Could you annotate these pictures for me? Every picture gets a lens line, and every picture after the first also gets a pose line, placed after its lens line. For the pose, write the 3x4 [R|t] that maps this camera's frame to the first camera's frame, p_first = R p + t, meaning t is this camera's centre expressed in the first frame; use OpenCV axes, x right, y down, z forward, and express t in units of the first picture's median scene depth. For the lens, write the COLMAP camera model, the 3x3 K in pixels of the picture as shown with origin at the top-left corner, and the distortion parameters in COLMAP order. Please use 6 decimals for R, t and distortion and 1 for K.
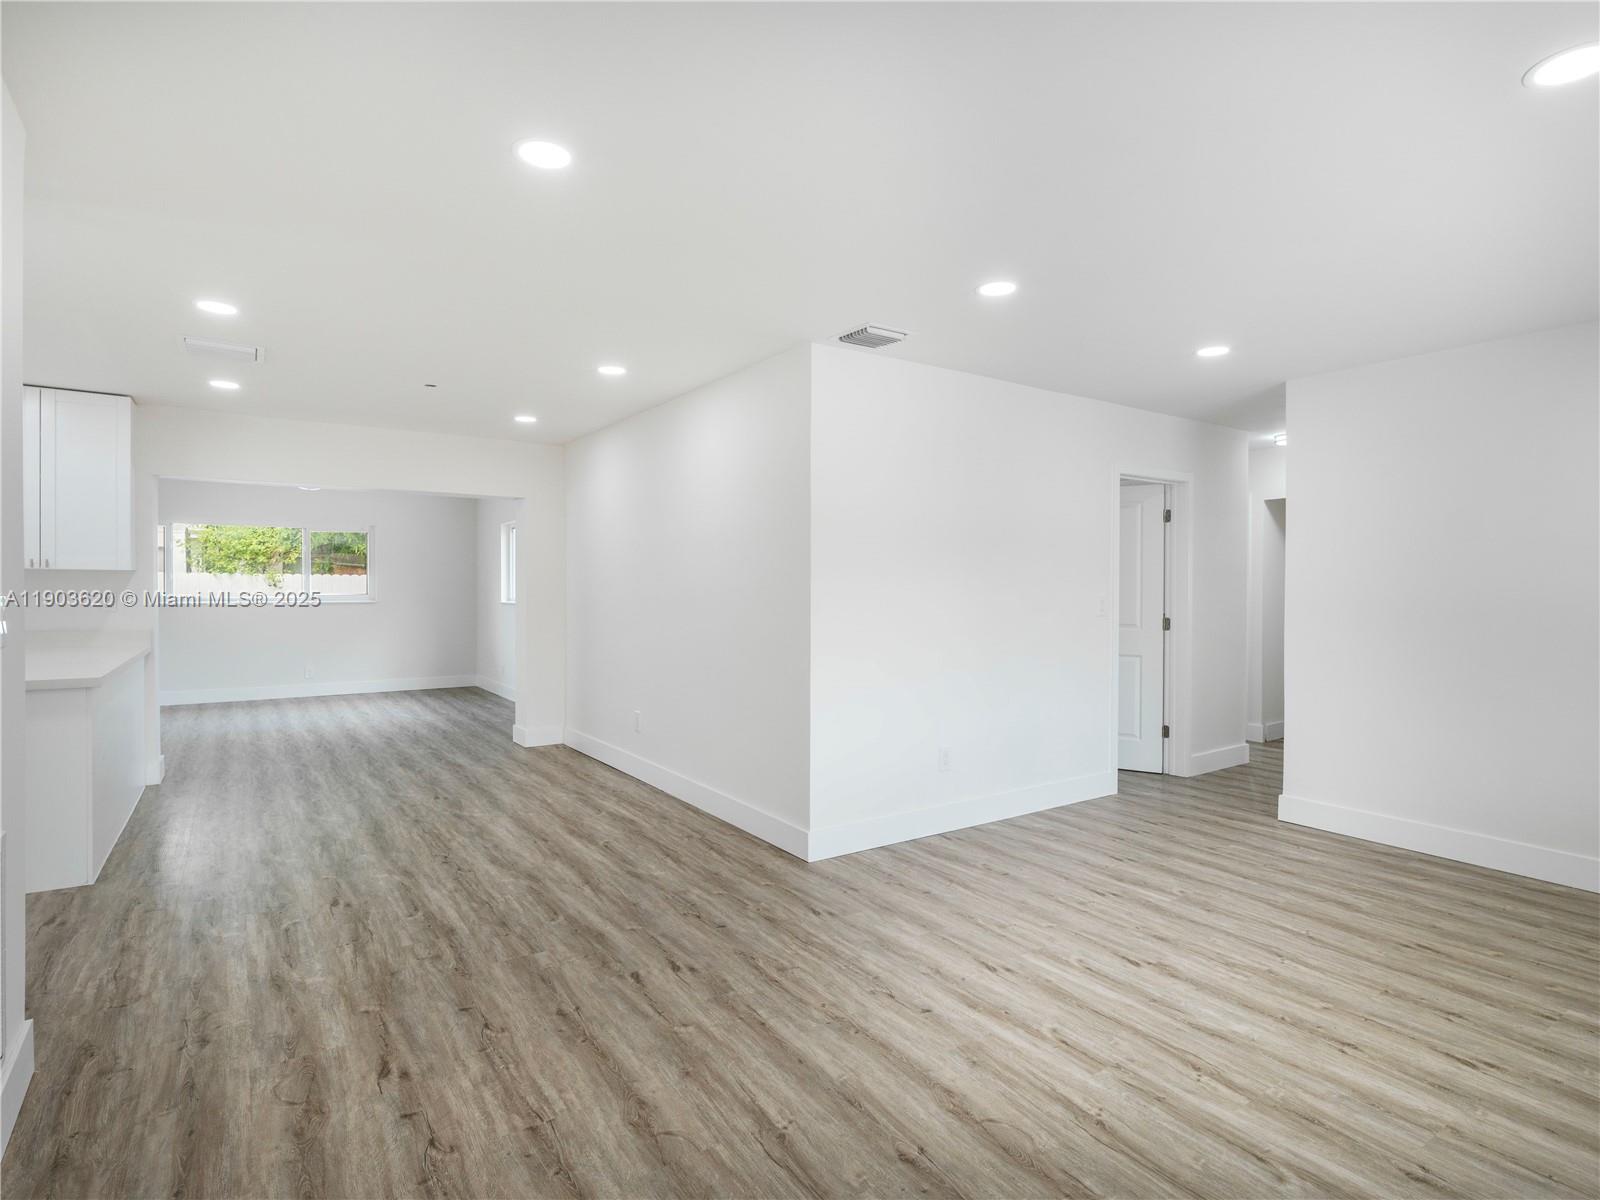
lens RADIAL K [[827.3, 0, 798.7], [0, 827.3, 603.4], [0, 0, 1]] dist [-0.006819, 0.001377]
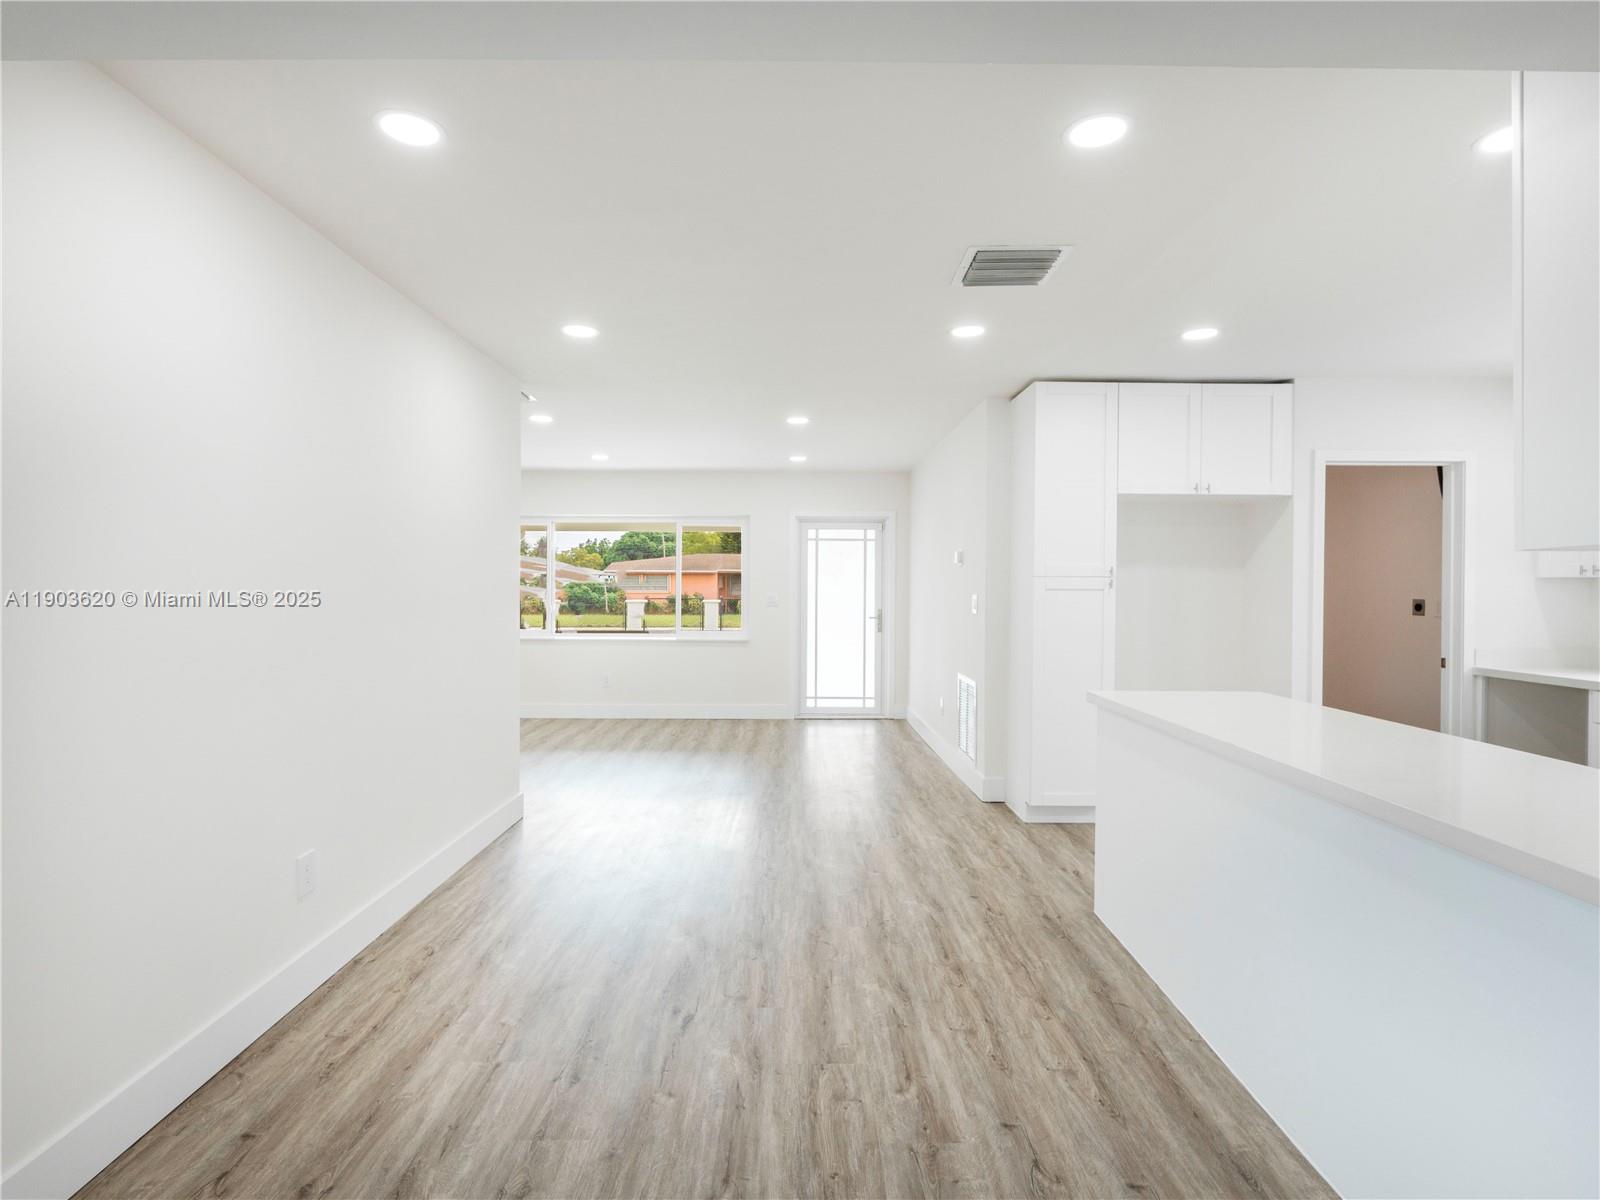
lens RADIAL K [[827.3, 0, 795.2], [0, 827.3, 574.0], [0, 0, 1]] dist [-0.006819, 0.001377]
pose [[-0.826130, 0.000290, 0.563479, -1.183123], [0.002542, 0.999992, 0.003212, -0.051862], [-0.563474, 0.004086, -0.826124, 2.106426]]
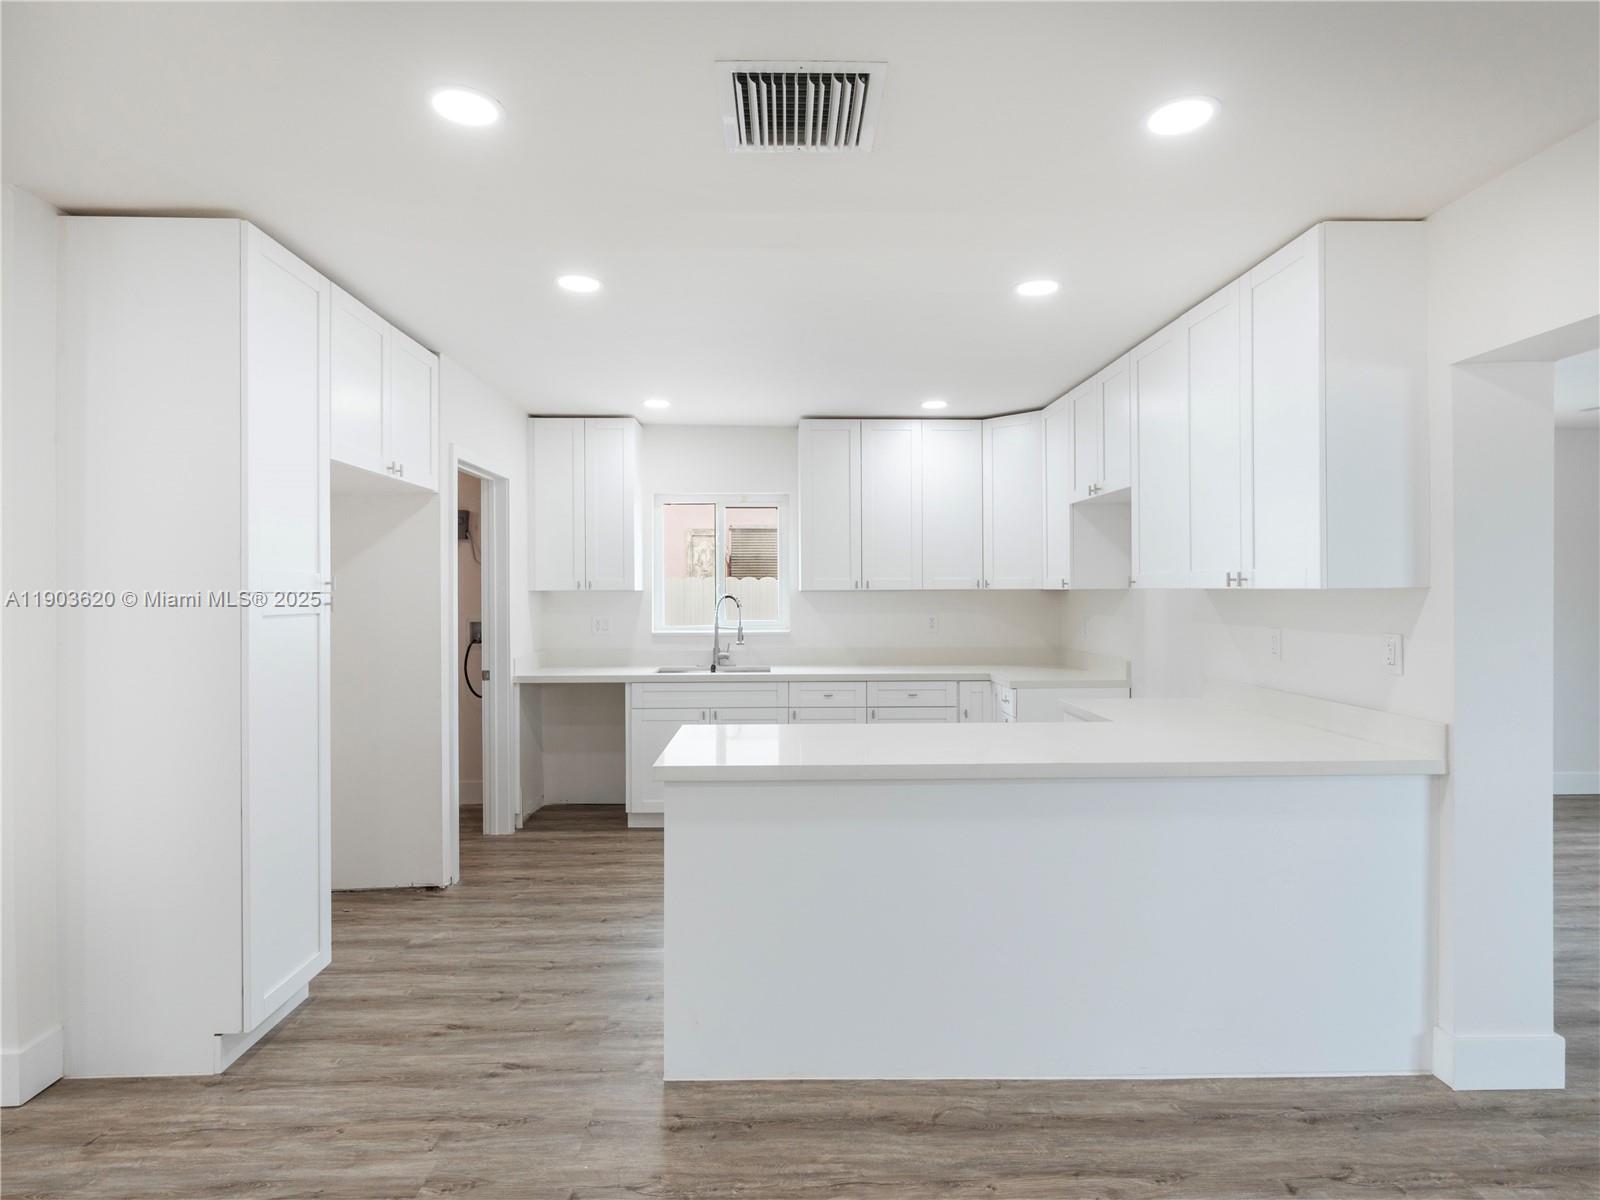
lens RADIAL K [[827.3, 0, 802.6], [0, 827.3, 592.7], [0, 0, 1]] dist [-0.006819, 0.001377]
pose [[-0.534917, -0.001743, -0.844903, -0.387088], [-0.017103, 0.999815, 0.008765, -0.057319], [0.844731, 0.019139, -0.534848, 1.535181]]
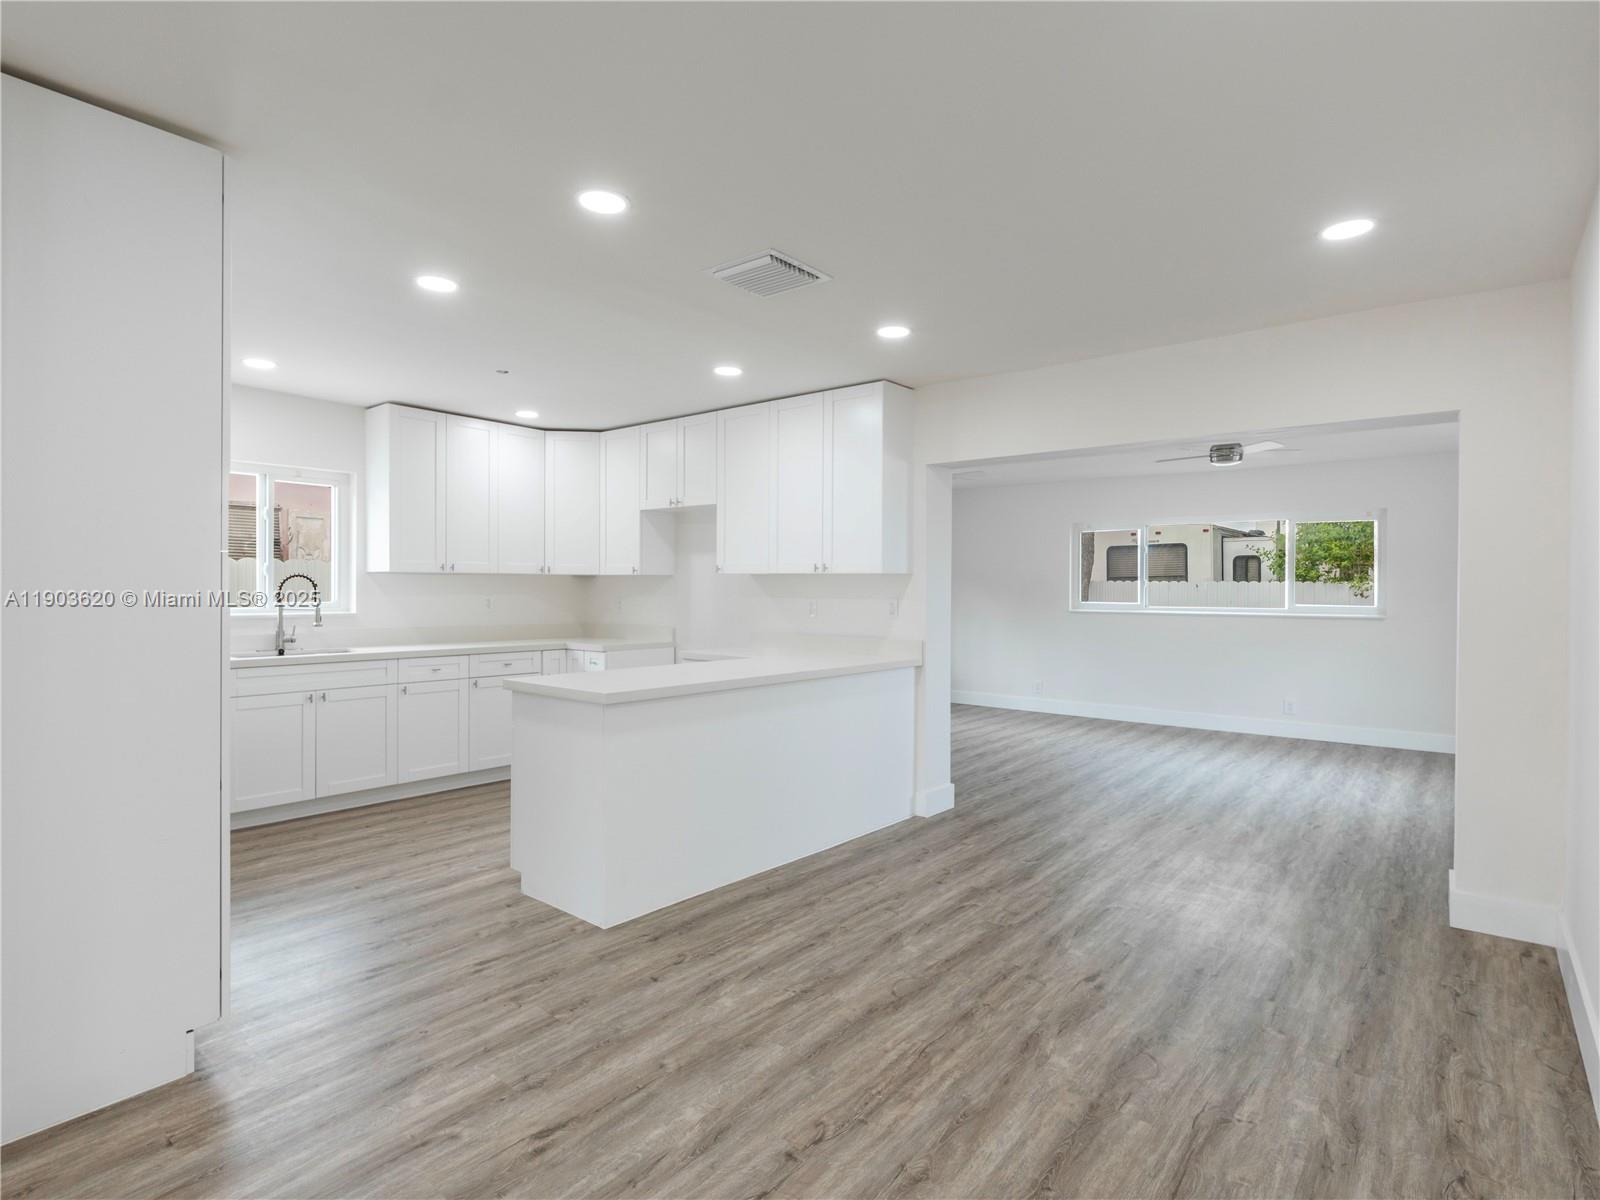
lens RADIAL K [[827.3, 0, 798.5], [0, 827.3, 592.5], [0, 0, 1]] dist [-0.006819, 0.001377]
pose [[0.286980, -0.000038, -0.957937, 0.043466], [-0.026184, 0.999626, -0.007883, -0.015336], [0.957579, 0.027345, 0.286872, 1.001081]]
